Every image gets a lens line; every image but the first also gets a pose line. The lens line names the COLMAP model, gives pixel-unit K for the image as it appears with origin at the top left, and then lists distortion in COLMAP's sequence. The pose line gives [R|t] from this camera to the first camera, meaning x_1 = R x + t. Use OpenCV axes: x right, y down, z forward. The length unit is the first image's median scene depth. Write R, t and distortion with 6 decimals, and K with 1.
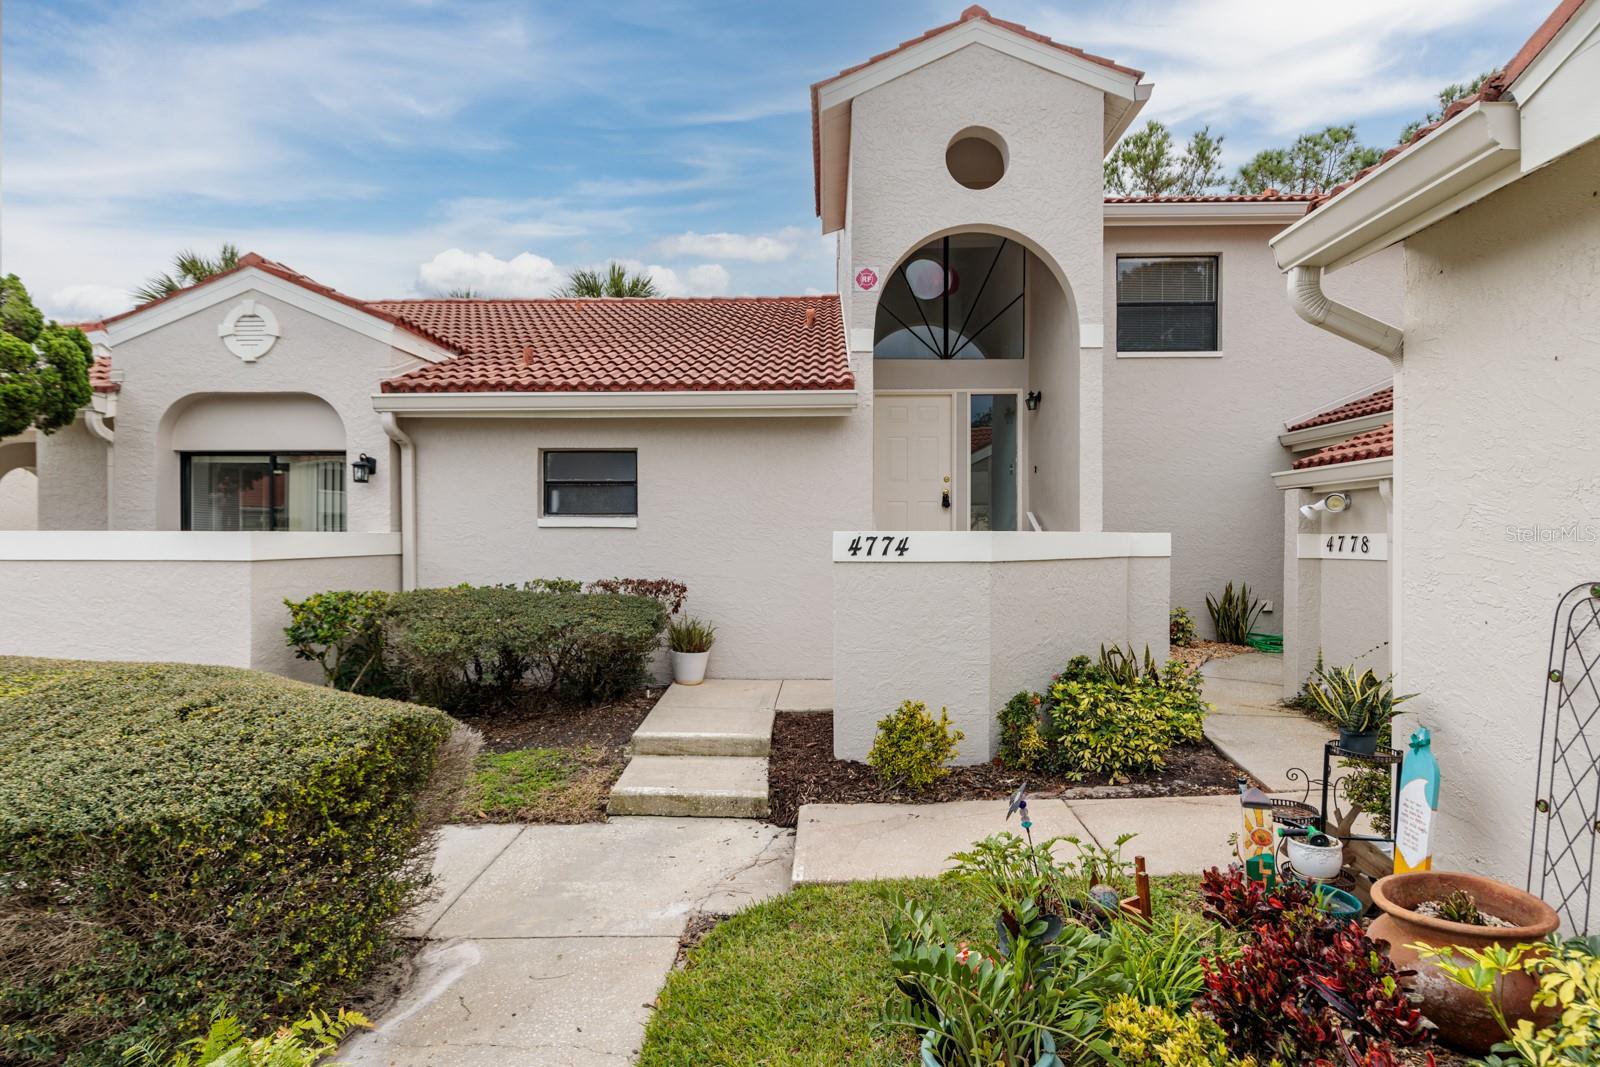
lens RADIAL K [[826.4, 0, 800.0], [0, 826.4, 533.5], [0, 0, 1]] dist [-0.003316, -0.000318]
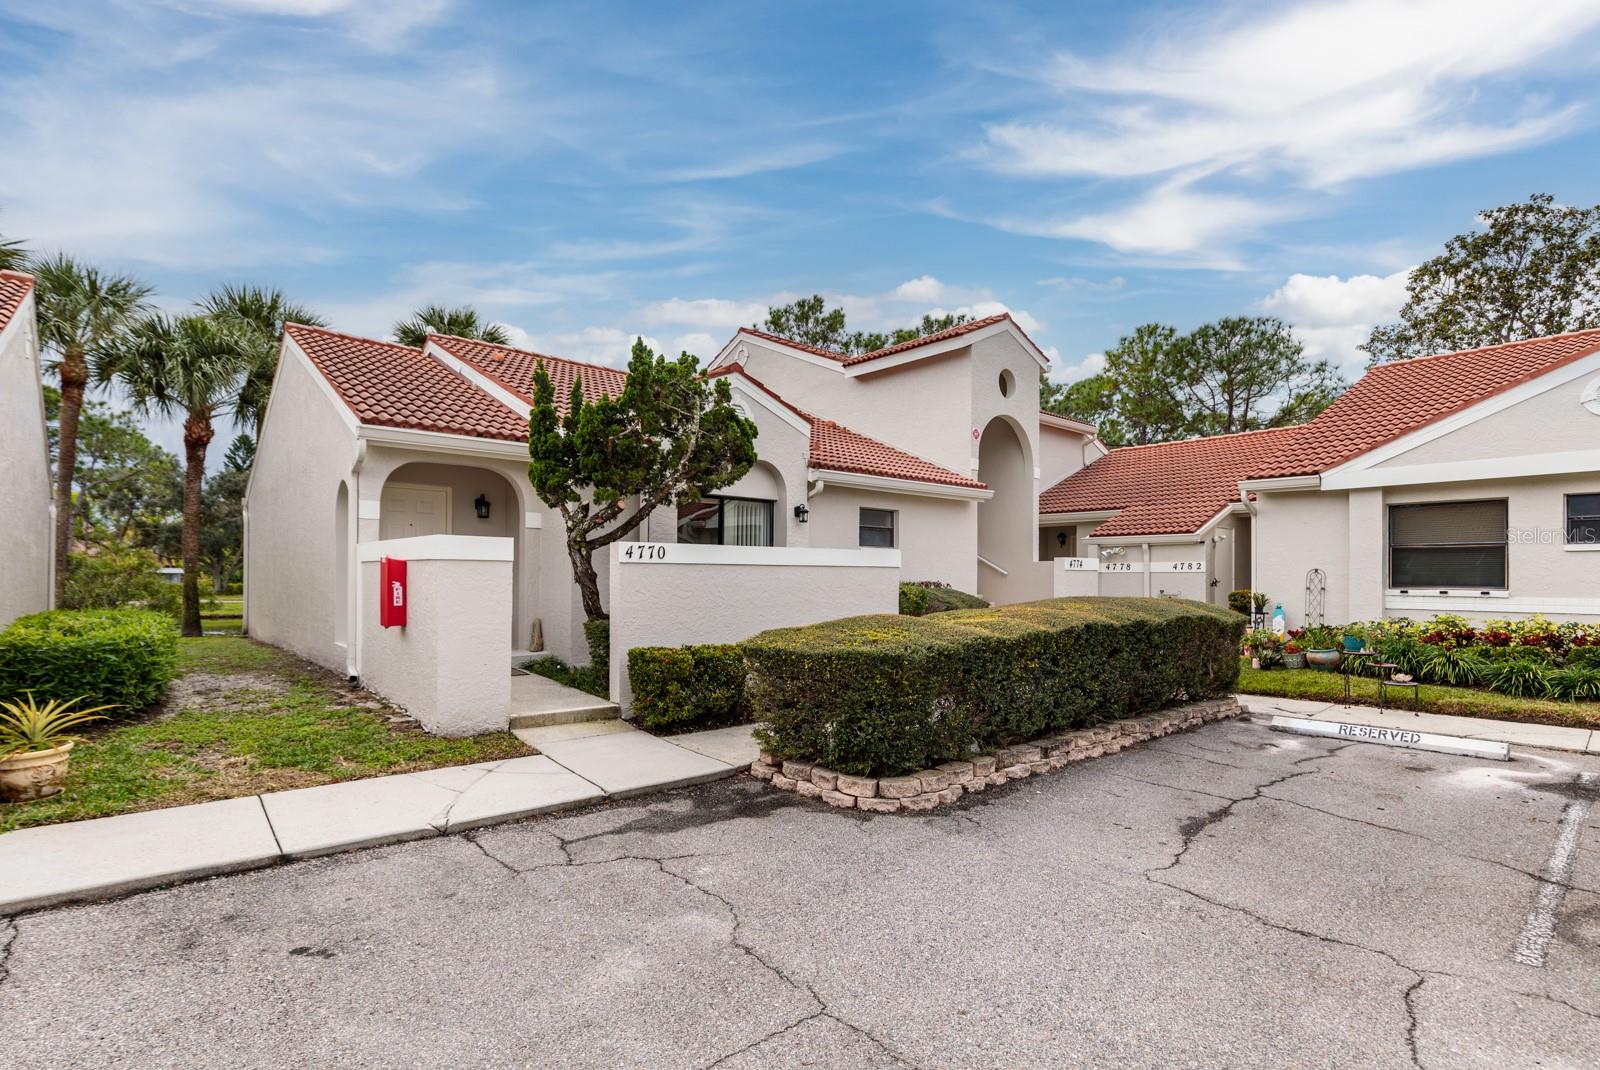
lens RADIAL K [[788.8, 0, 827.1], [0, 788.8, 570.6], [0, 0, 1]] dist [0.023668, 0.000124]
pose [[0.708556, 0.008508, 0.705603, -1.542572], [-0.007051, 0.999963, -0.004976, 0.038492], [-0.705619, -0.001450, 0.708590, -0.115032]]
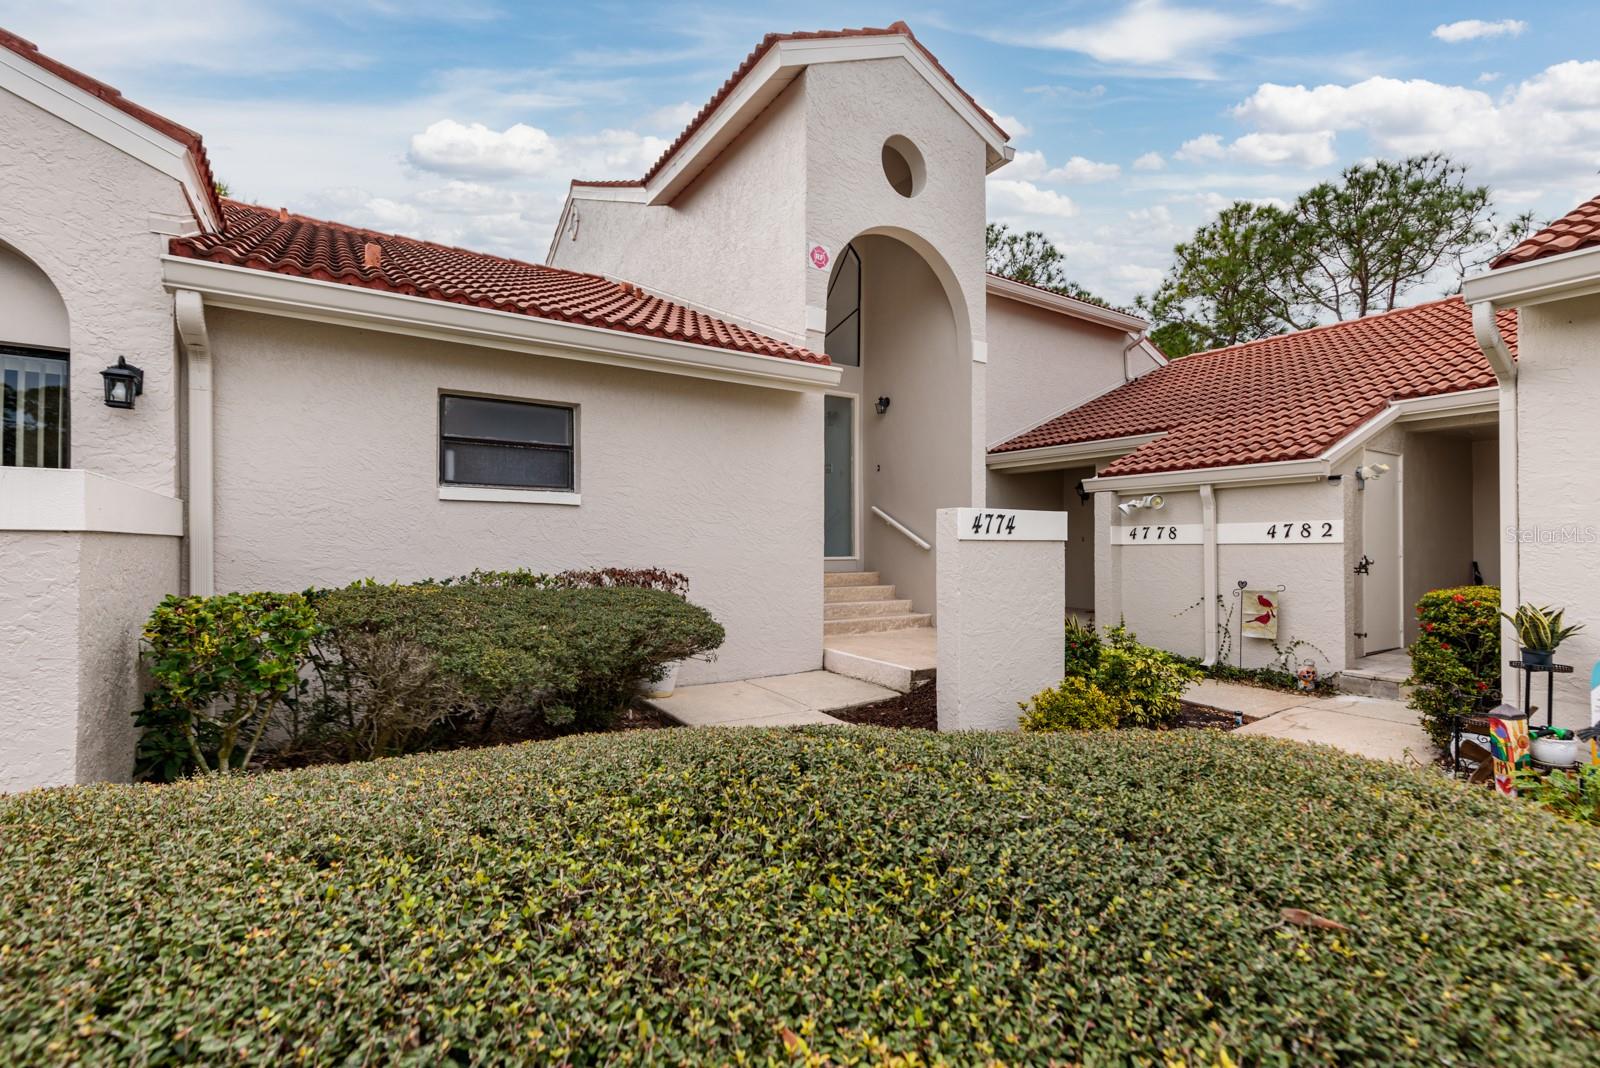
lens RADIAL K [[733.2, 0, 807.6], [0, 733.2, 542.0], [0, 0, 1]] dist [0.000998, -0.000052]
pose [[0.811518, 0.005406, 0.584303, -0.431417], [-0.003920, 0.999985, -0.003808, 0.029736], [-0.584314, 0.000799, 0.811527, 0.310212]]
